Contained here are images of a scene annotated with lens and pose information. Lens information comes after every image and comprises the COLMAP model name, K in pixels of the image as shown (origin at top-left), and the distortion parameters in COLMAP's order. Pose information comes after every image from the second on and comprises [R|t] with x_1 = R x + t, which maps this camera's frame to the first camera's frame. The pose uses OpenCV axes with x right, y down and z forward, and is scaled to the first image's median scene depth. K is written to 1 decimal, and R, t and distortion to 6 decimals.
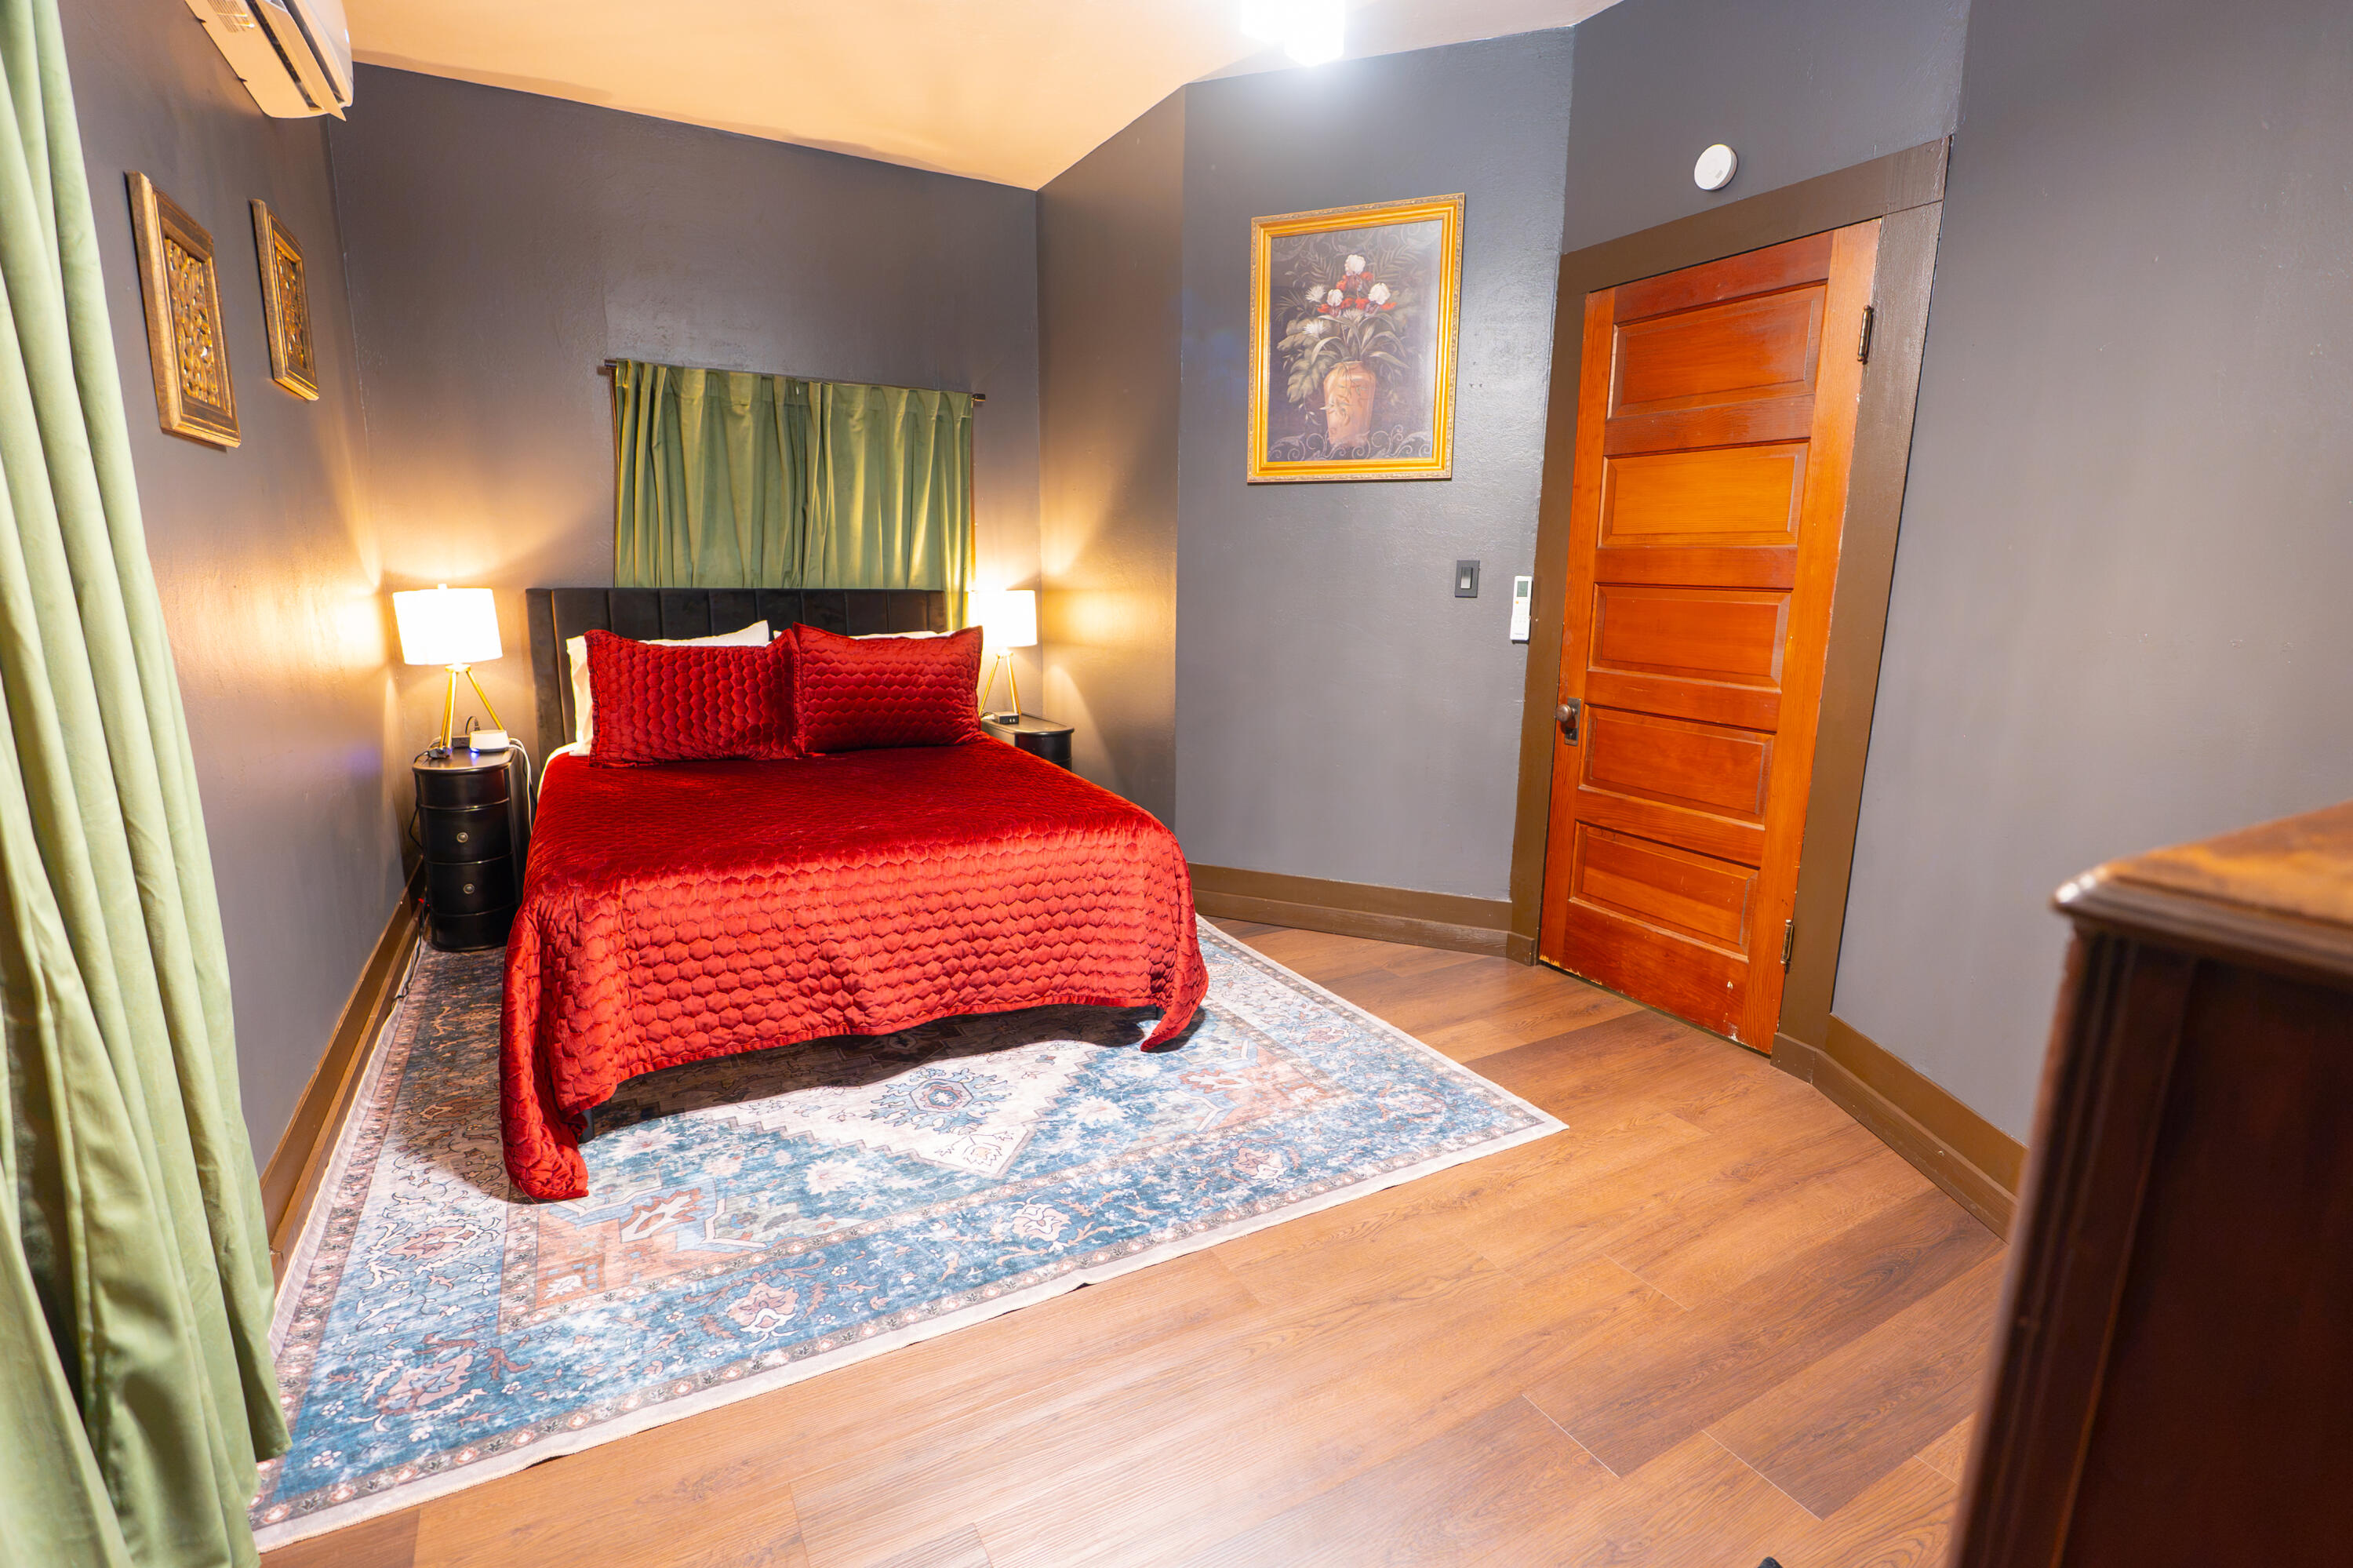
lens RADIAL K [[1067.3, 0, 1178.5], [0, 1067.3, 785.5], [0, 0, 1]] dist [-0.016006, 0.001345]
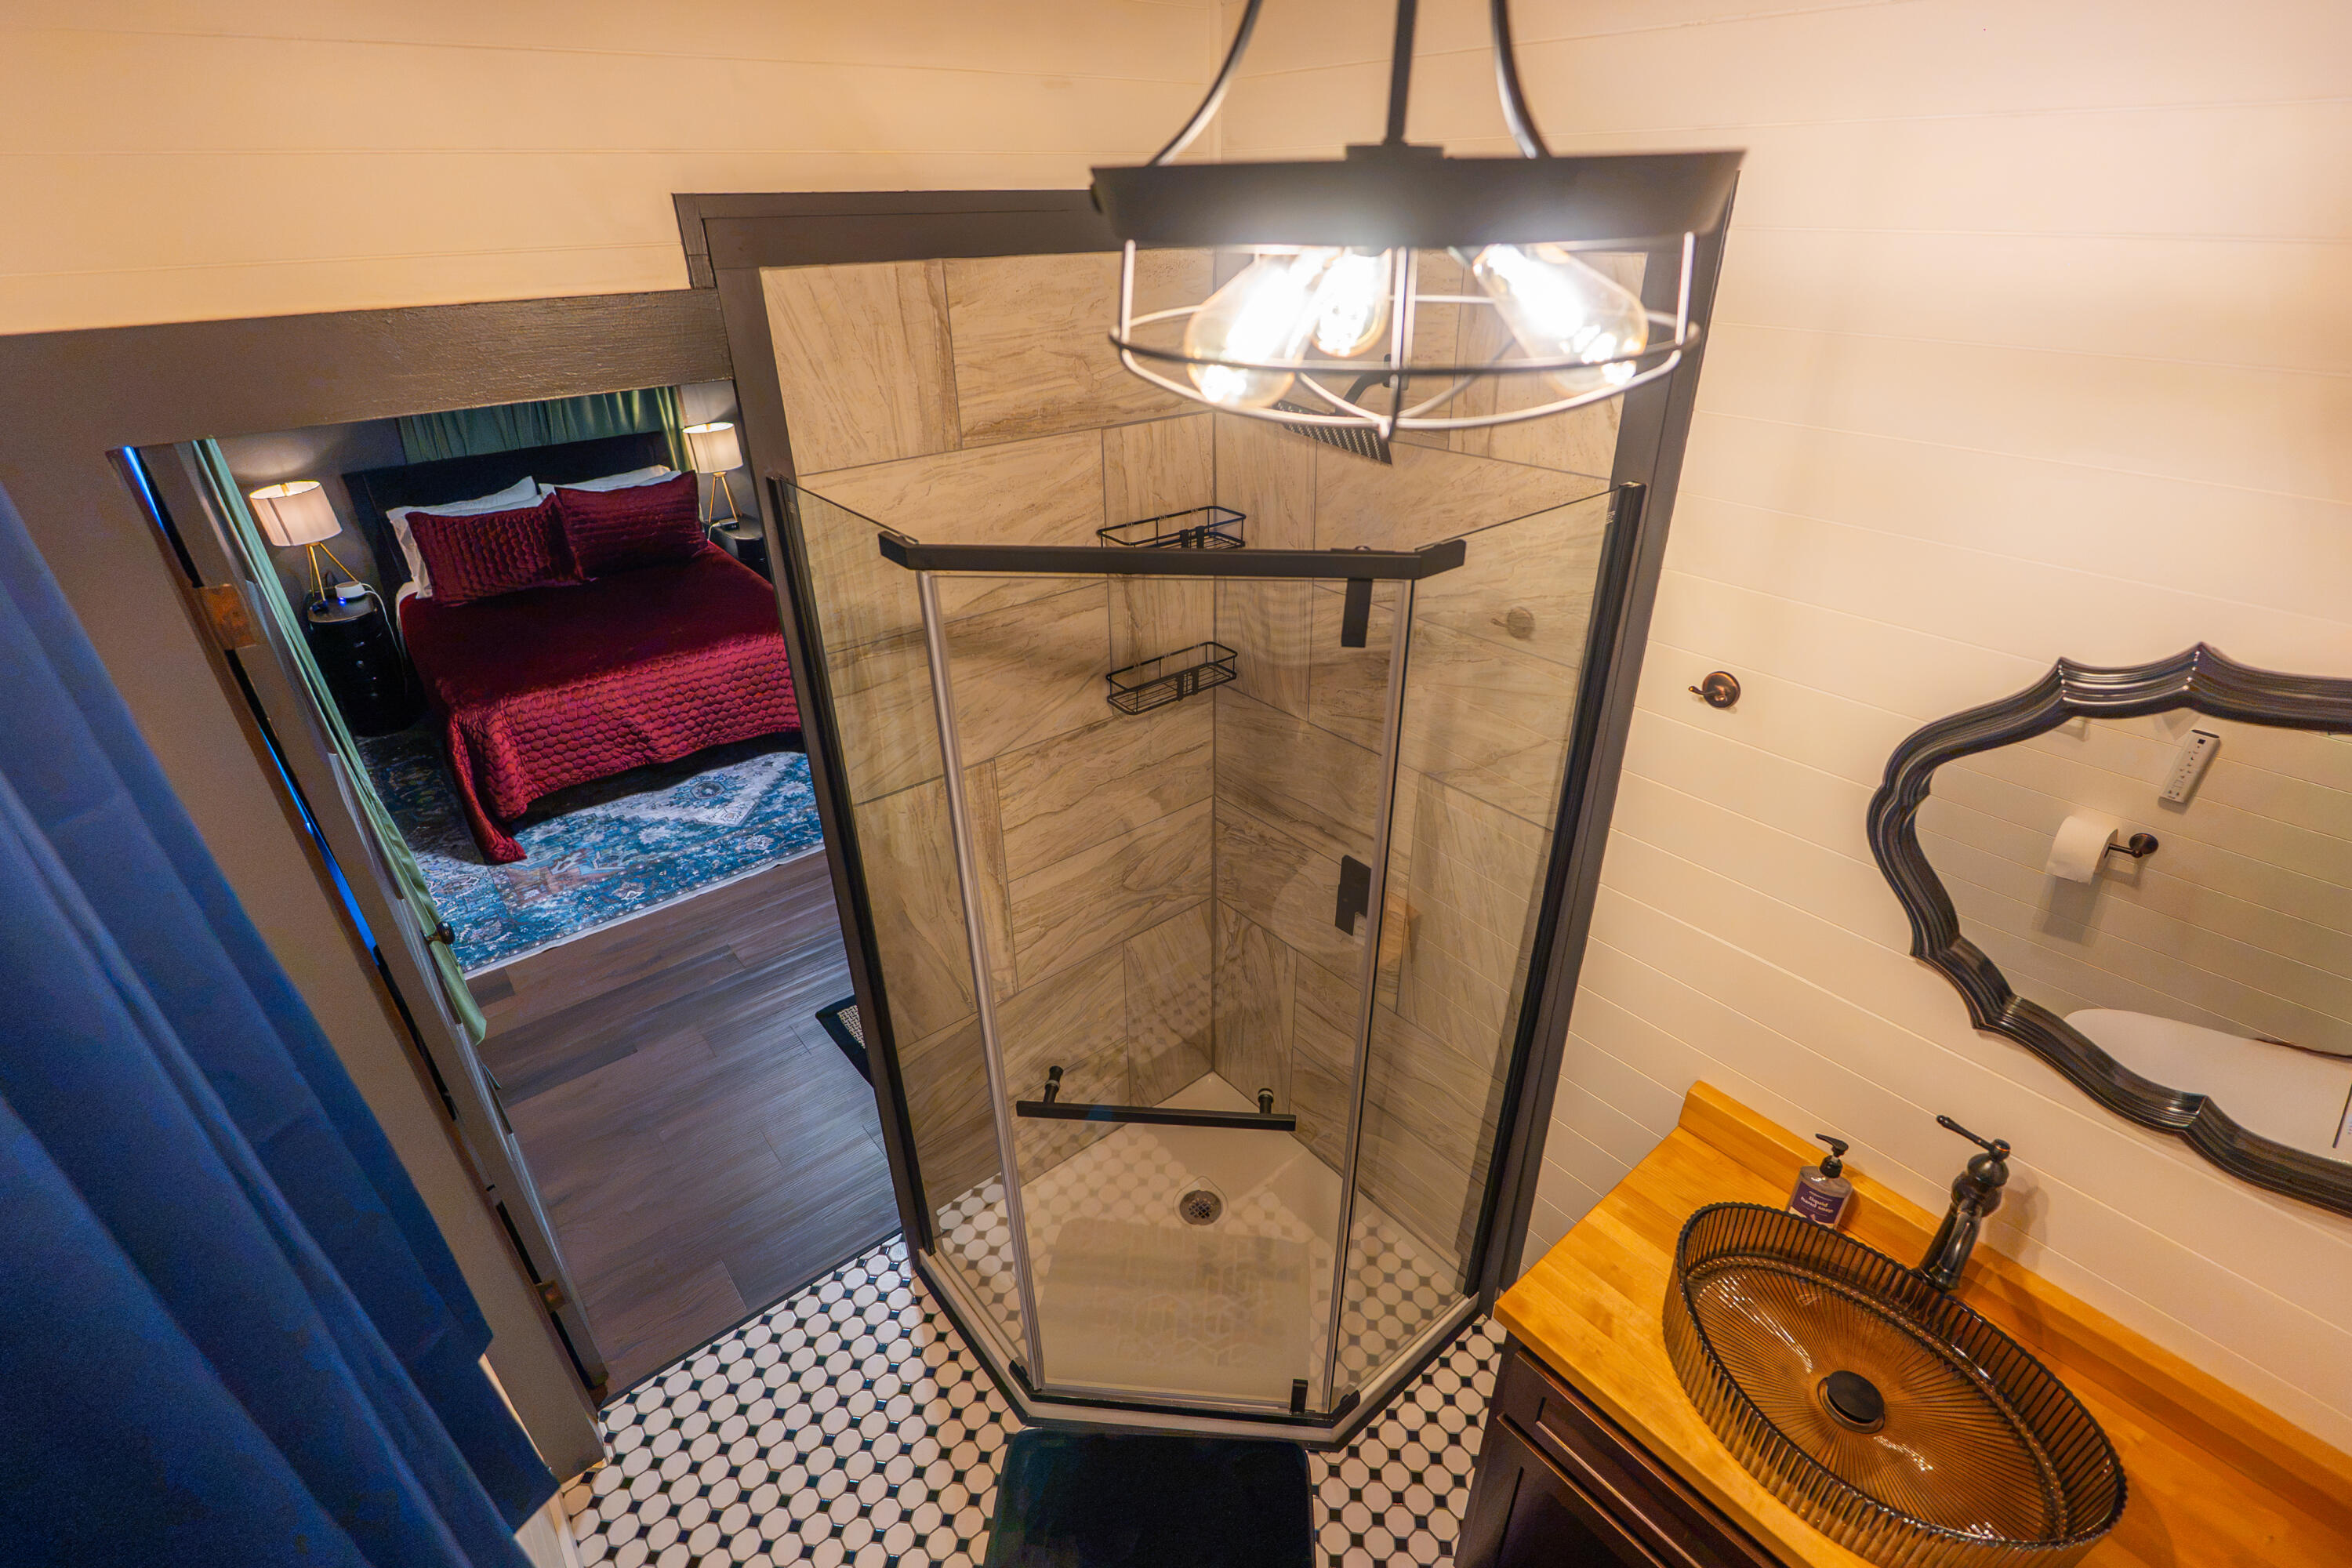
lens RADIAL K [[1066.8, 0, 1173.8], [0, 1066.8, 787.2], [0, 0, 1]] dist [-0.016006, 0.001345]
pose [[0.985442, -0.110270, 0.129402, 0.366258], [0.064126, 0.945993, 0.317783, -0.271474], [-0.157455, -0.304858, 0.939292, -0.940664]]
